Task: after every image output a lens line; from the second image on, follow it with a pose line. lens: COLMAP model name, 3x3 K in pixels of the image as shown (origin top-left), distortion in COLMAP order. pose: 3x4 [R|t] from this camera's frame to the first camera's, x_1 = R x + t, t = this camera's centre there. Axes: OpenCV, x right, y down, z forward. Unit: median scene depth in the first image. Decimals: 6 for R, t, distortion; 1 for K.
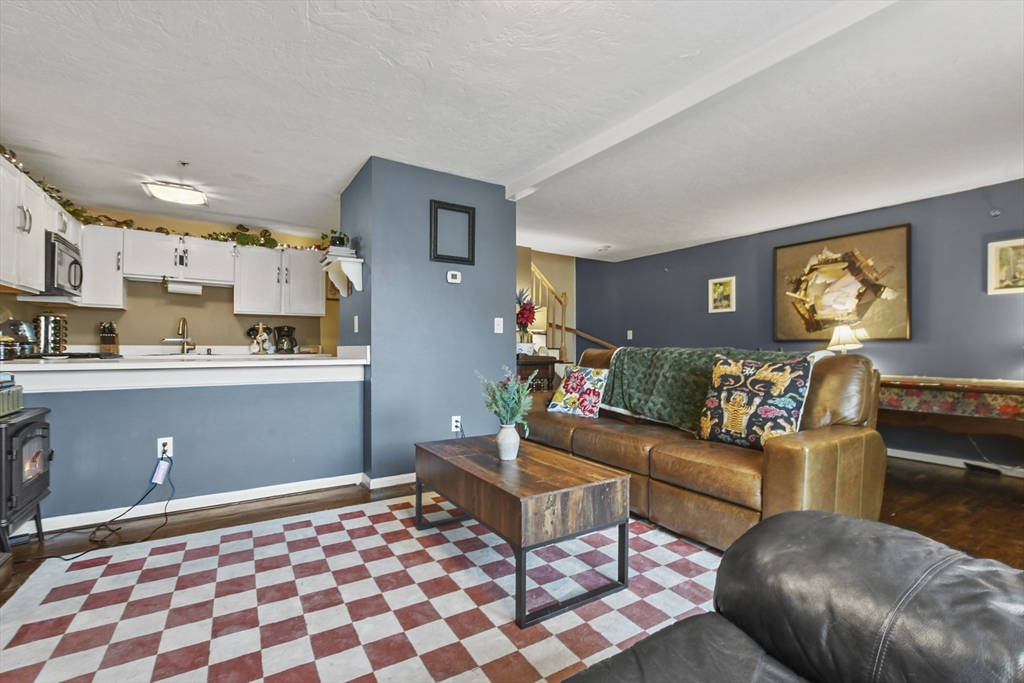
lens RADIAL K [[455.1, 0, 511.0], [0, 455.1, 345.7], [0, 0, 1]] dist [-0.014624, 0.004224]
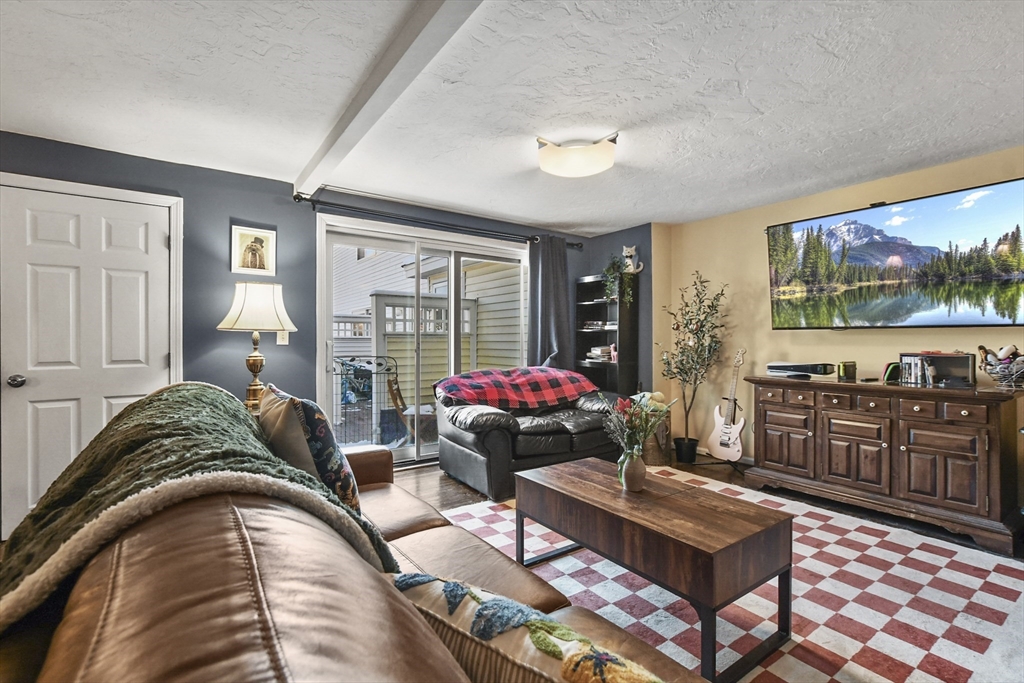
lens RADIAL K [[455.1, 0, 507.7], [0, 455.1, 340.1], [0, 0, 1]] dist [-0.014624, 0.004224]
pose [[-0.998458, -0.002548, -0.055452, 0.140977], [-0.002392, 0.999993, -0.002874, -0.026113], [0.055459, -0.002737, -0.998457, 0.904035]]
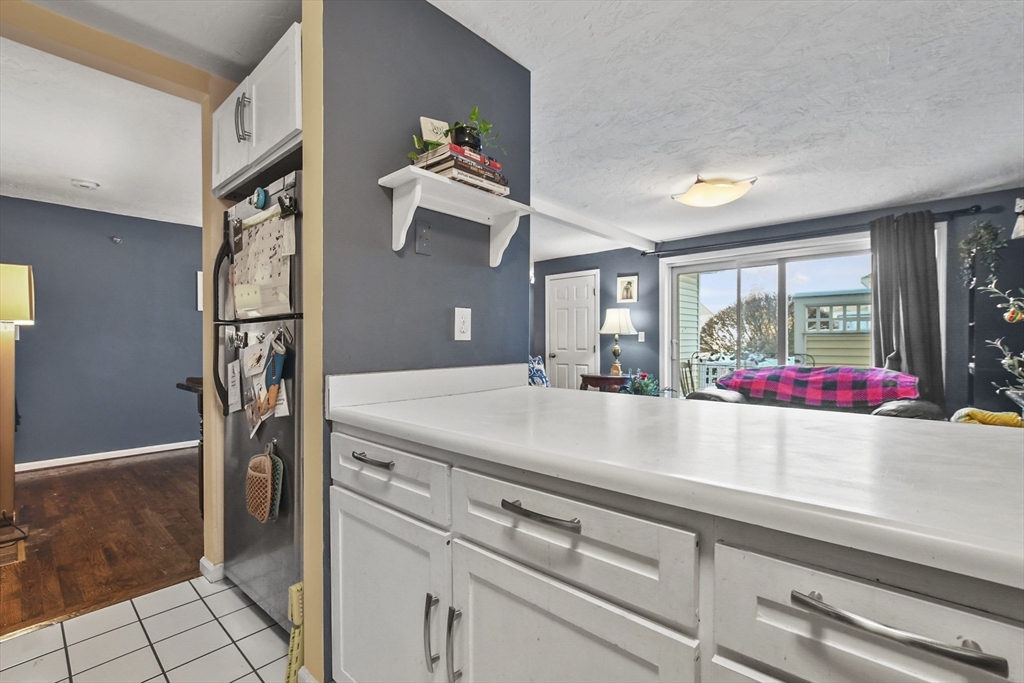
lens RADIAL K [[455.1, 0, 509.4], [0, 455.1, 337.4], [0, 0, 1]] dist [-0.014624, 0.004224]
pose [[-0.264331, 0.006440, 0.964410, -0.644761], [-0.002602, 0.999969, -0.007390, -0.021832], [-0.964428, -0.004463, -0.264306, 0.828602]]
